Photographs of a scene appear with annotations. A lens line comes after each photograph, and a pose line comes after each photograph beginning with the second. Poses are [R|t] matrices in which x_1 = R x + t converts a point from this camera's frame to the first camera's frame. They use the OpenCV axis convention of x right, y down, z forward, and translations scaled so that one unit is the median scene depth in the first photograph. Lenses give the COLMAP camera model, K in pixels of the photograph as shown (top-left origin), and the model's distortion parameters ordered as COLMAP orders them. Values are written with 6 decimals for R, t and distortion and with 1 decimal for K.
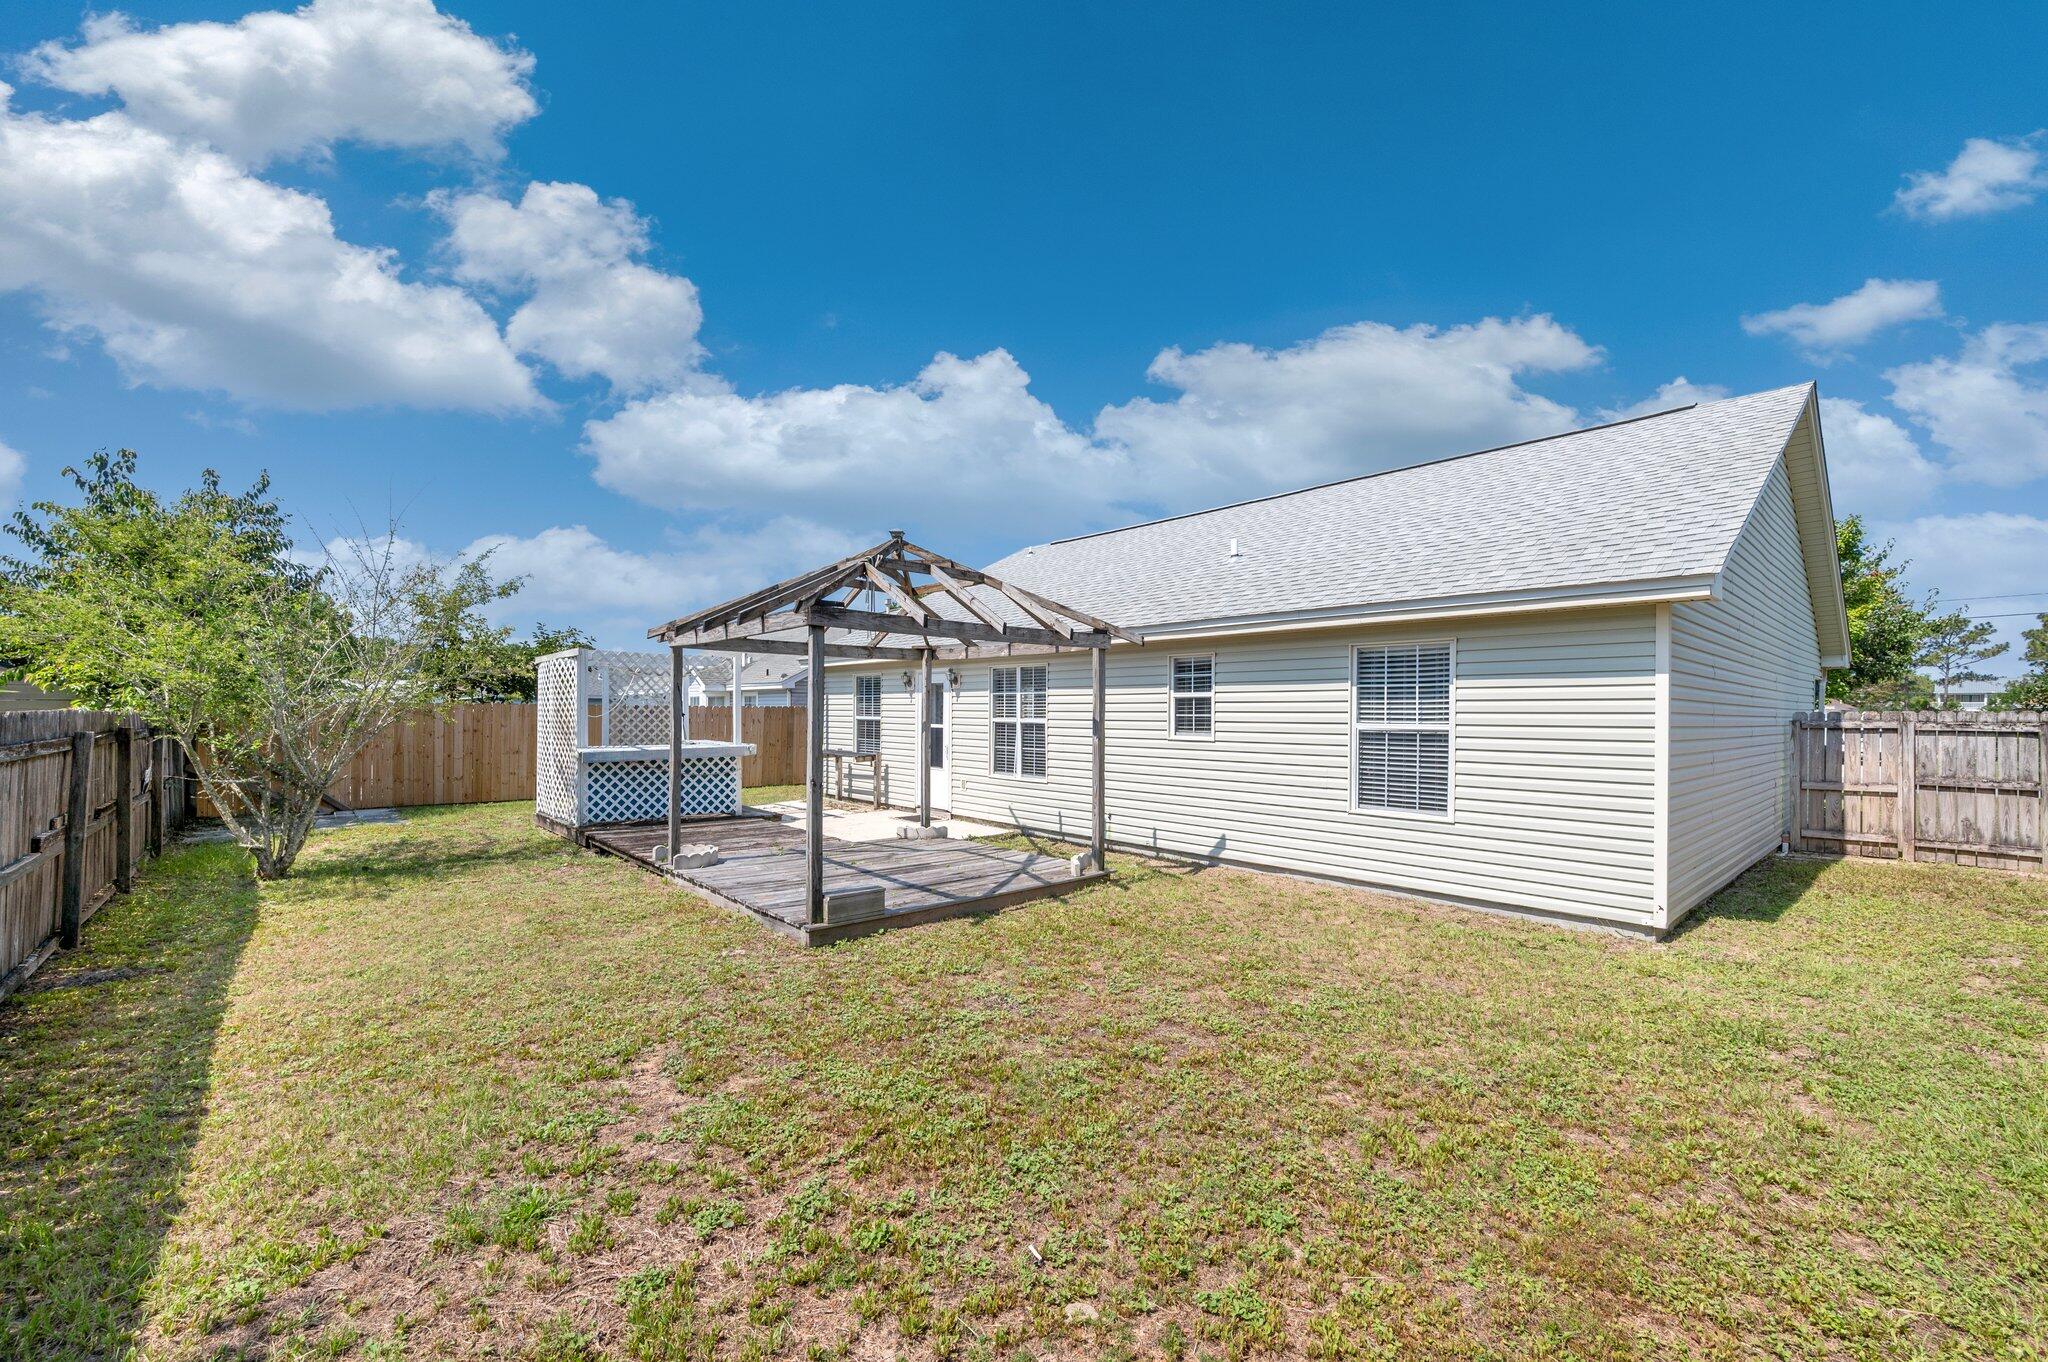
lens RADIAL K [[822.2, 0, 1024.1], [0, 822.2, 718.7], [0, 0, 1]] dist [0.000006, -0.000002]
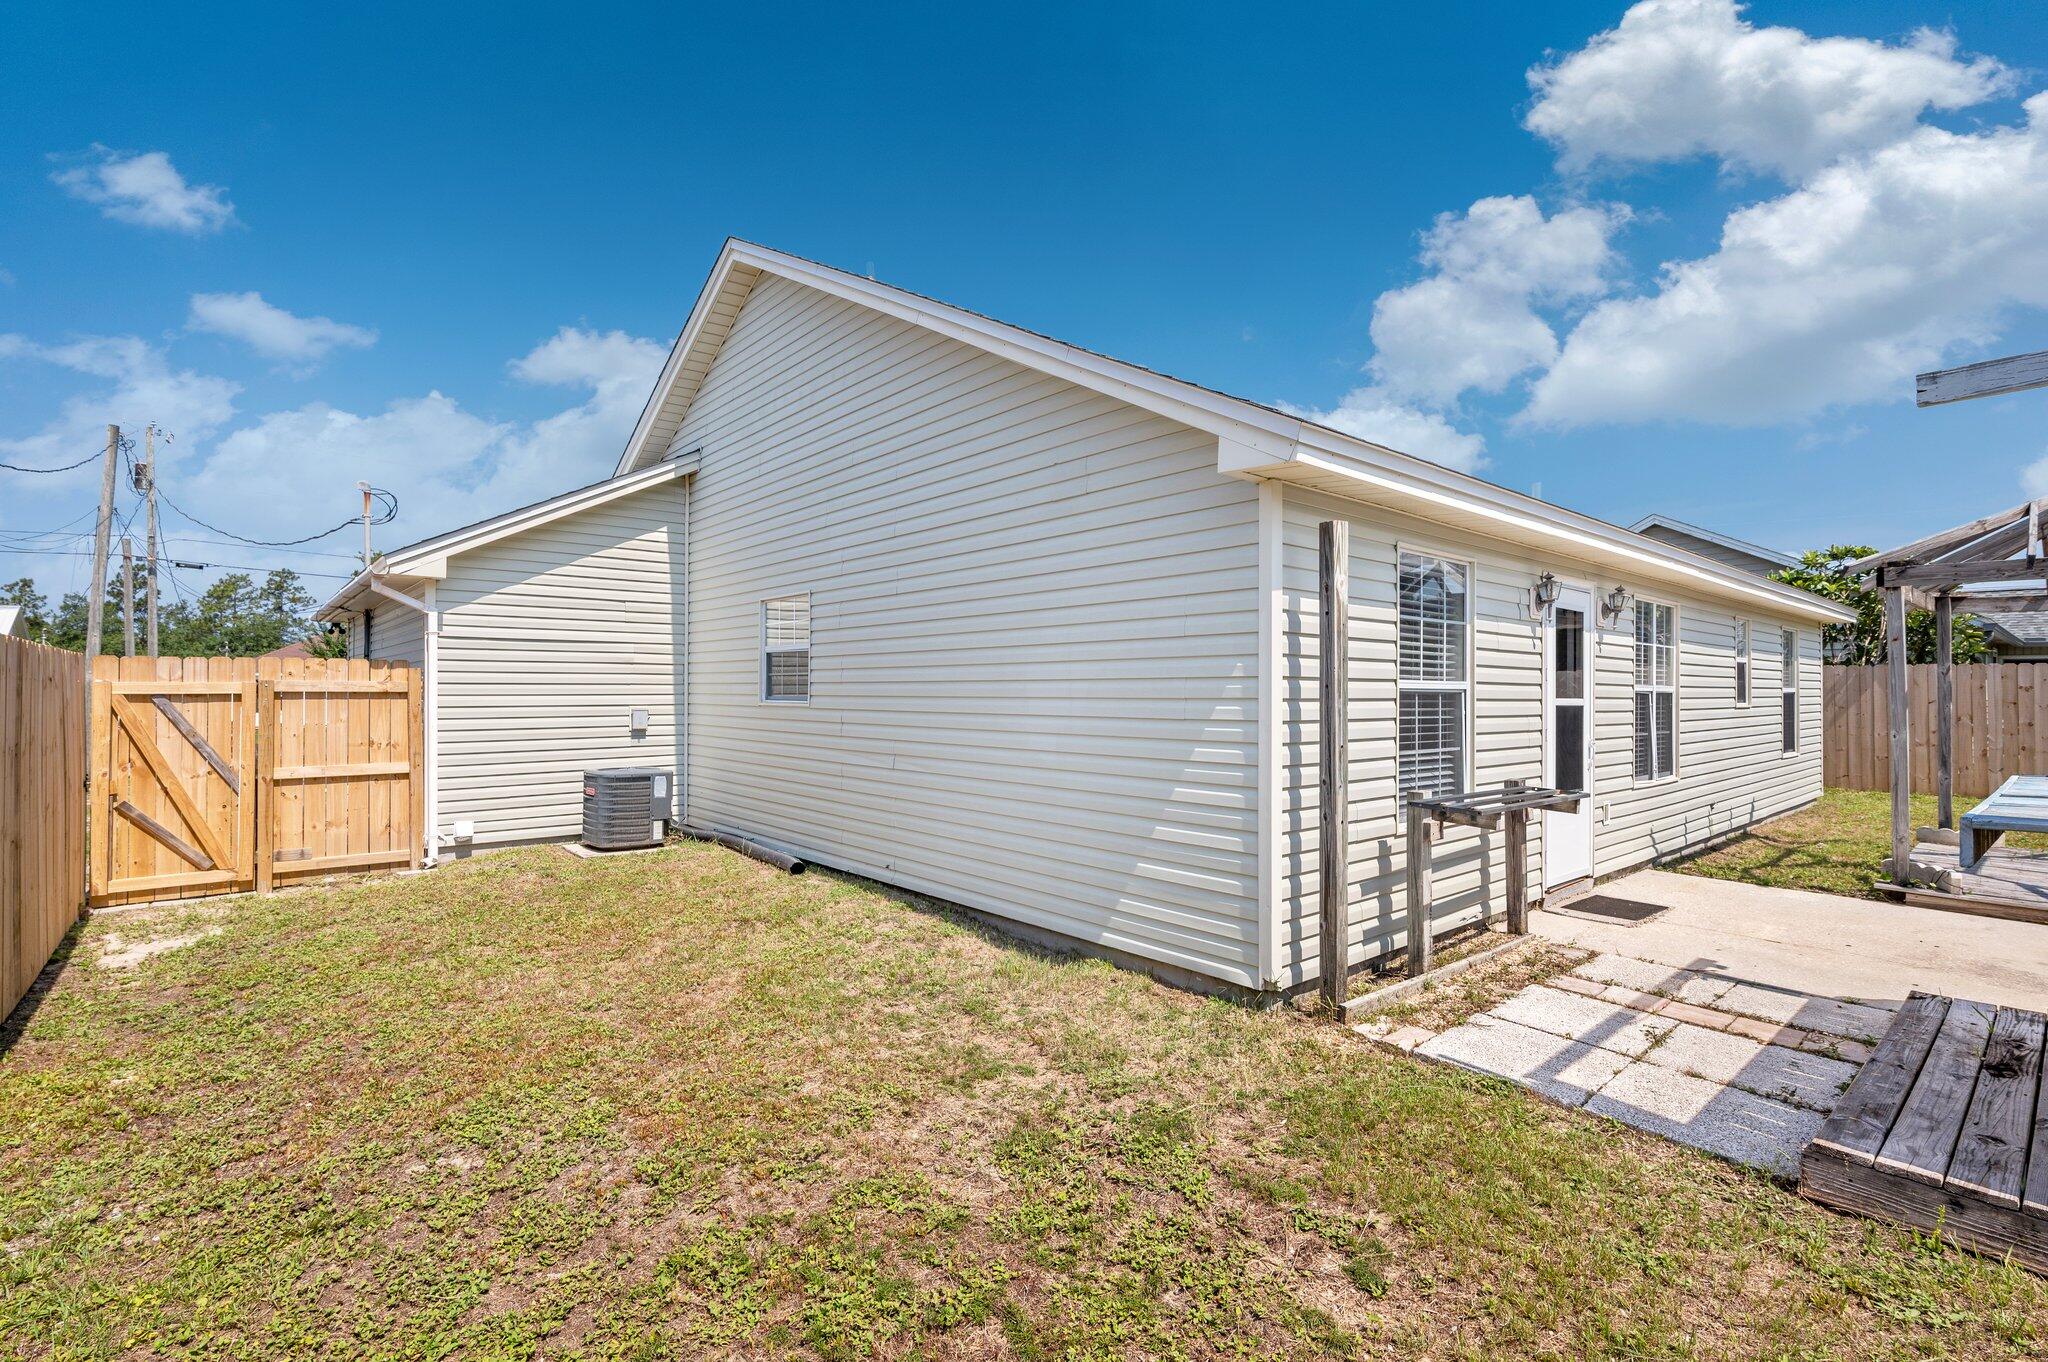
lens RADIAL K [[931.4, 0, 1024.0], [0, 931.4, 681.0], [0, 0, 1]] dist [-0.000031, -0.000005]
pose [[0.015664, -0.002328, 0.999875, -0.636156], [-0.000464, 0.999997, 0.002336, -0.004055], [-0.999877, -0.000500, 0.015663, 1.303812]]
